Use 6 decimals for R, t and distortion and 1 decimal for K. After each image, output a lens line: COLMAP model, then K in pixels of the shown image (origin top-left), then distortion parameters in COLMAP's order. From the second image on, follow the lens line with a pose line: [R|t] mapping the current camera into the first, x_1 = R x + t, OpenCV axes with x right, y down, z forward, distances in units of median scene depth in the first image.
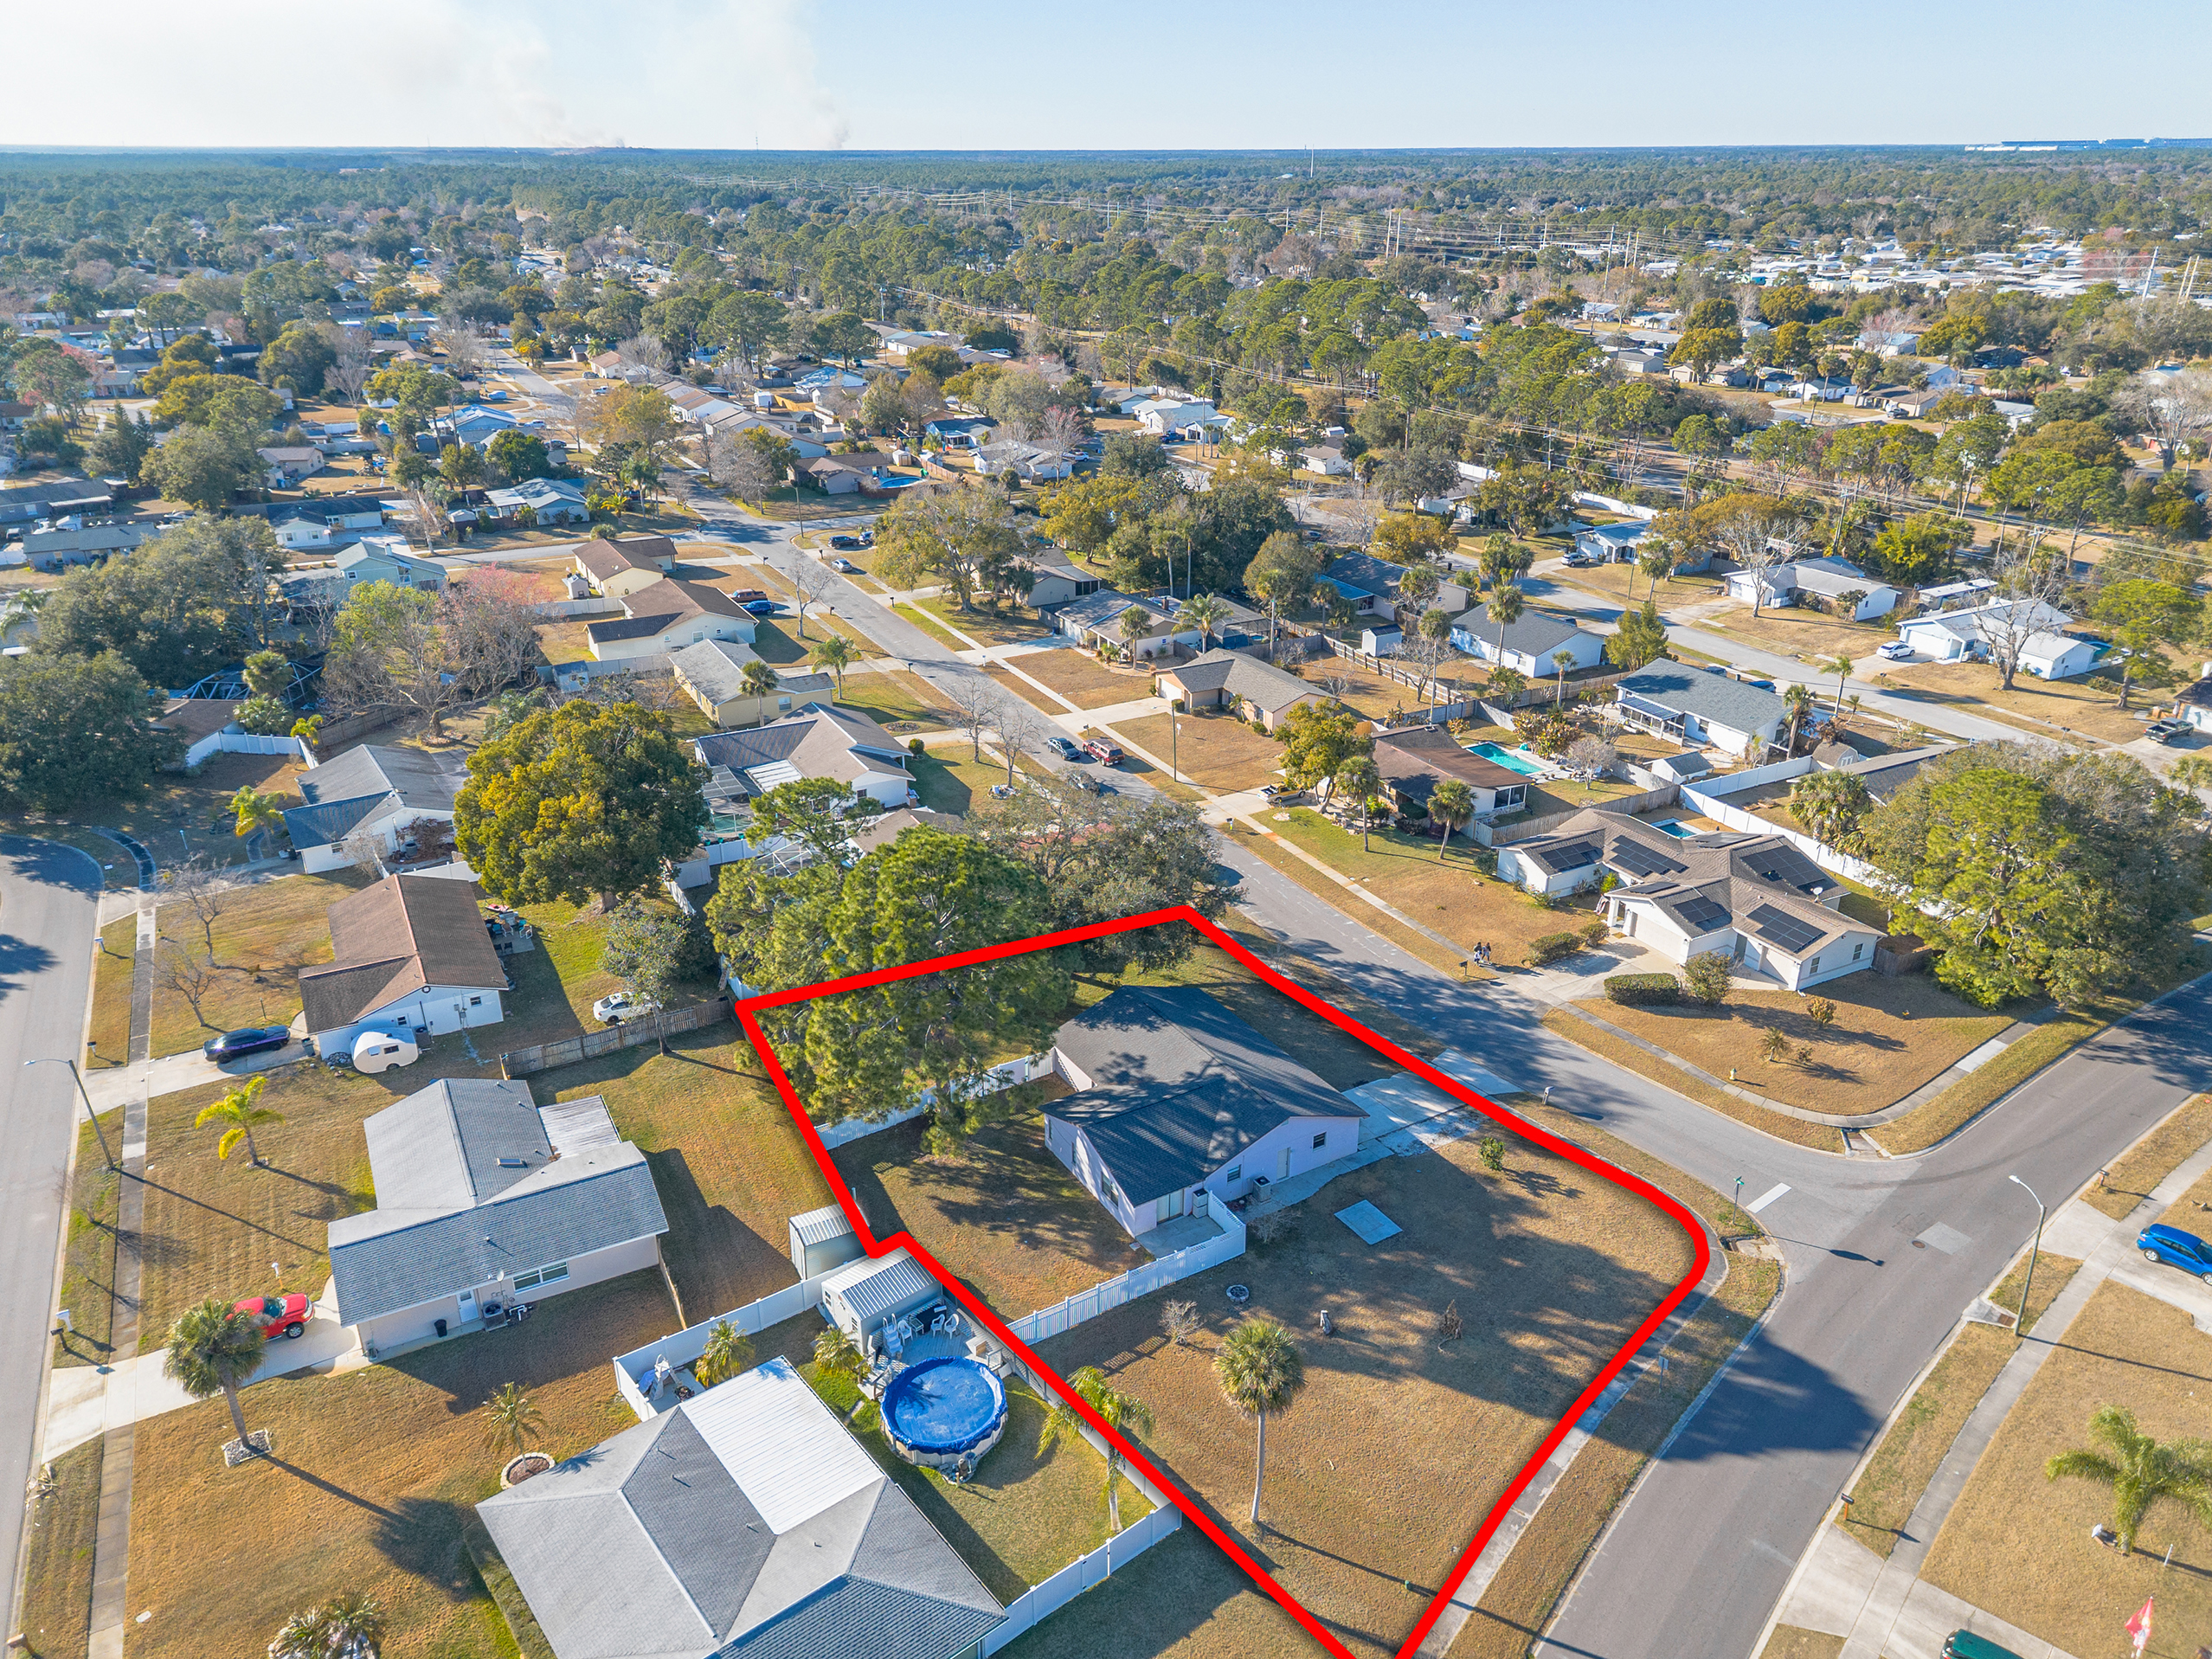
lens RADIAL K [[1546.0, 0, 1089.6], [0, 1546.0, 857.3], [0, 0, 1]] dist [0.100152, -0.114990]
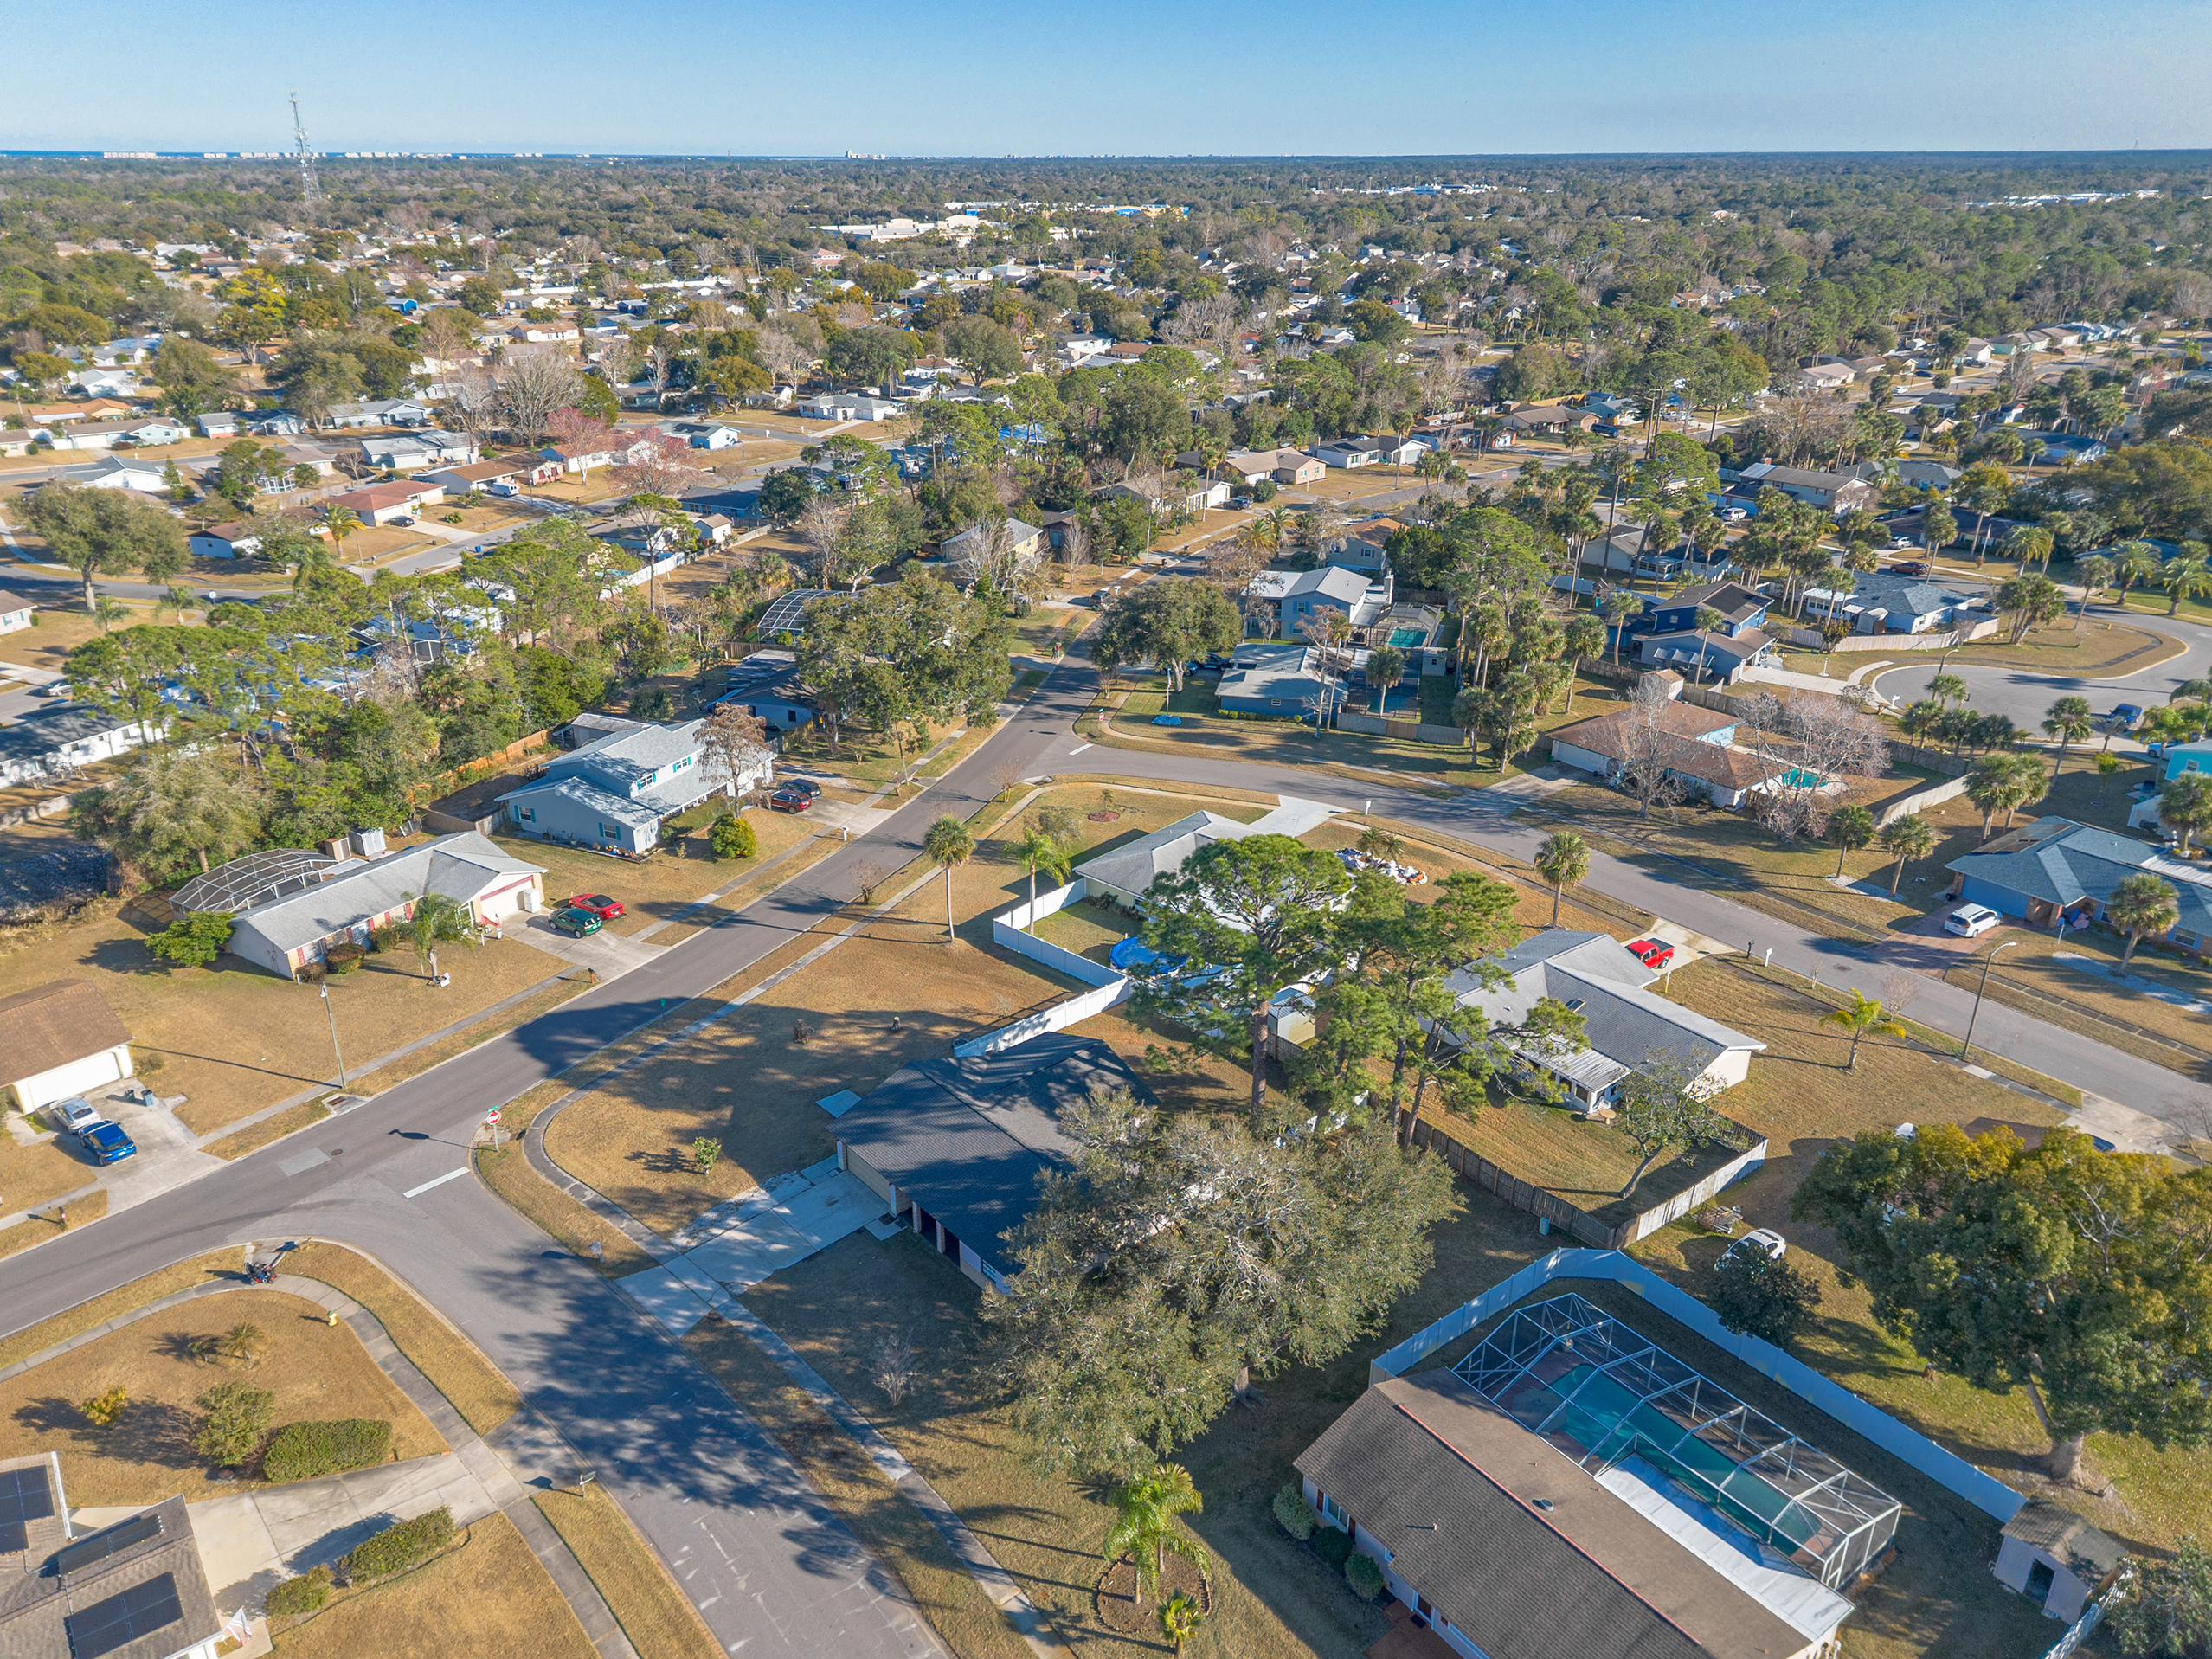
lens RADIAL K [[1564.7, 0, 1106.0], [0, 1564.7, 829.5], [0, 0, 1]] dist [0.083945, -0.089925]
pose [[-0.985156, 0.068506, -0.157400, 0.118225], [-0.070370, 0.675169, 0.734299, -0.565627], [0.156576, 0.734475, -0.660326, 1.239532]]
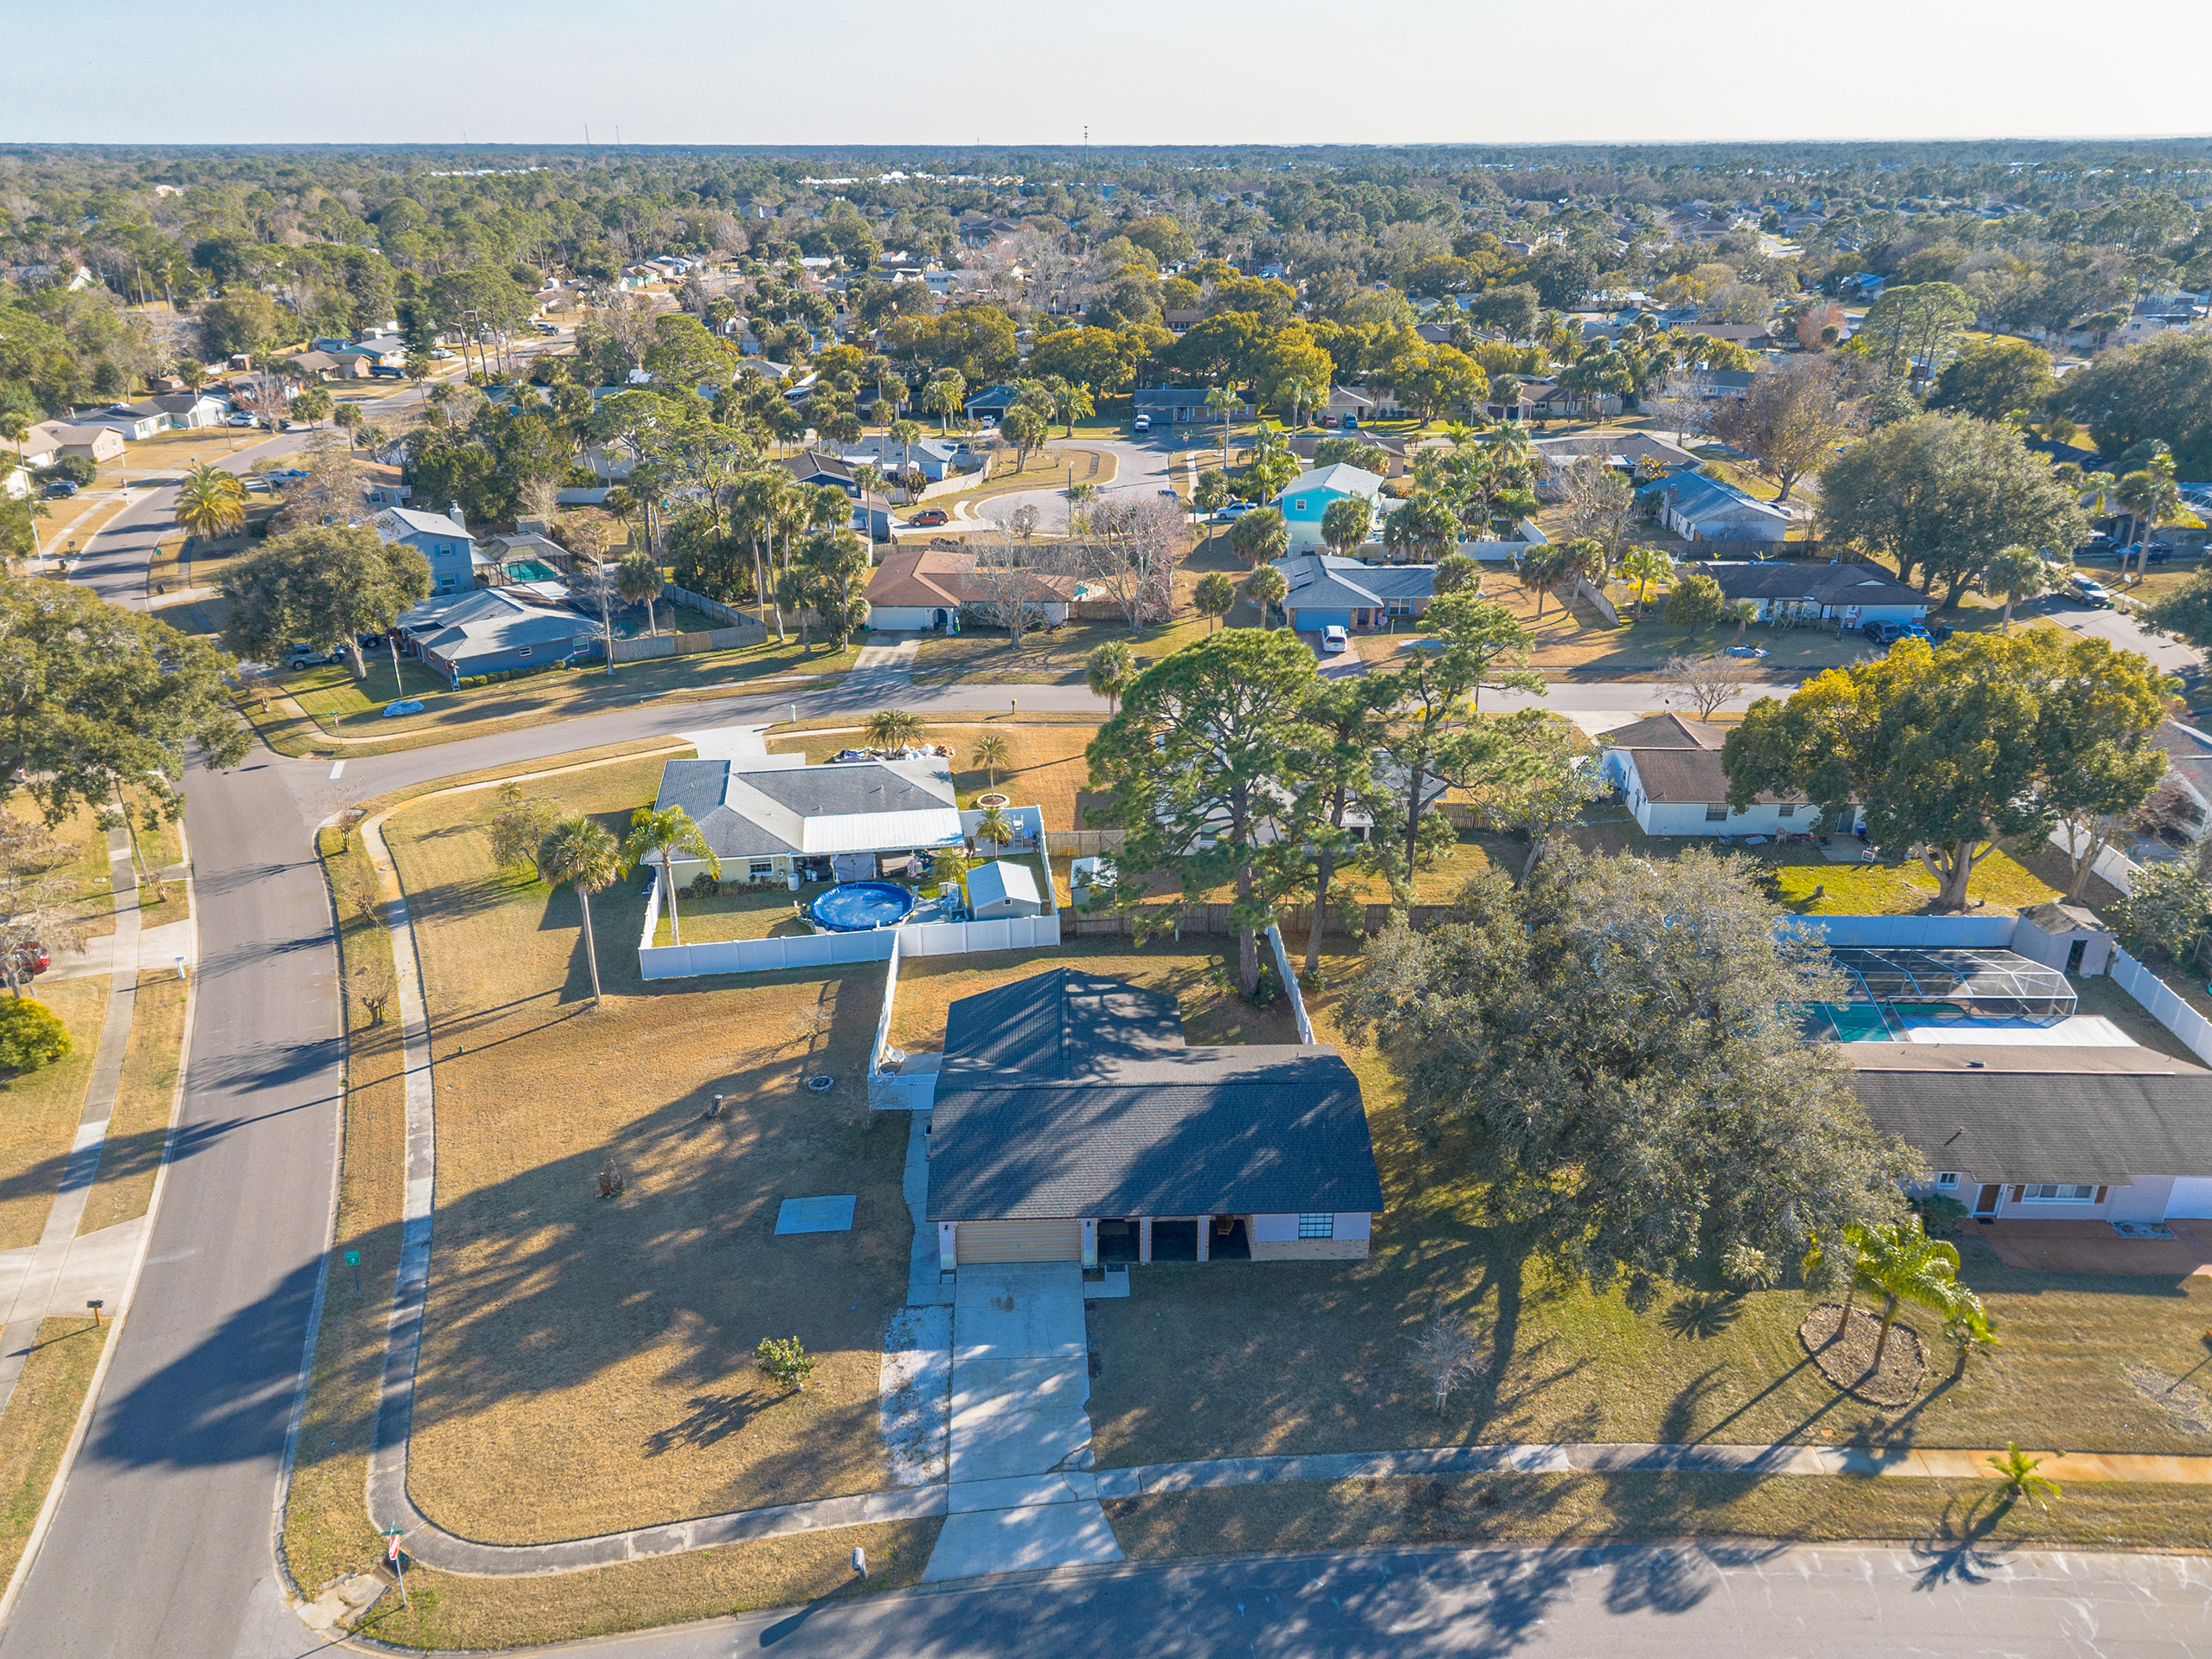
lens RADIAL K [[1556.3, 0, 1106.0], [0, 1556.3, 829.5], [0, 0, 1]] dist [0.086910, -0.087660]
pose [[-0.482322, 0.354673, -0.800982, 0.490106], [-0.358310, 0.754503, 0.549853, -0.276392], [0.799362, 0.552206, -0.236831, 0.900259]]
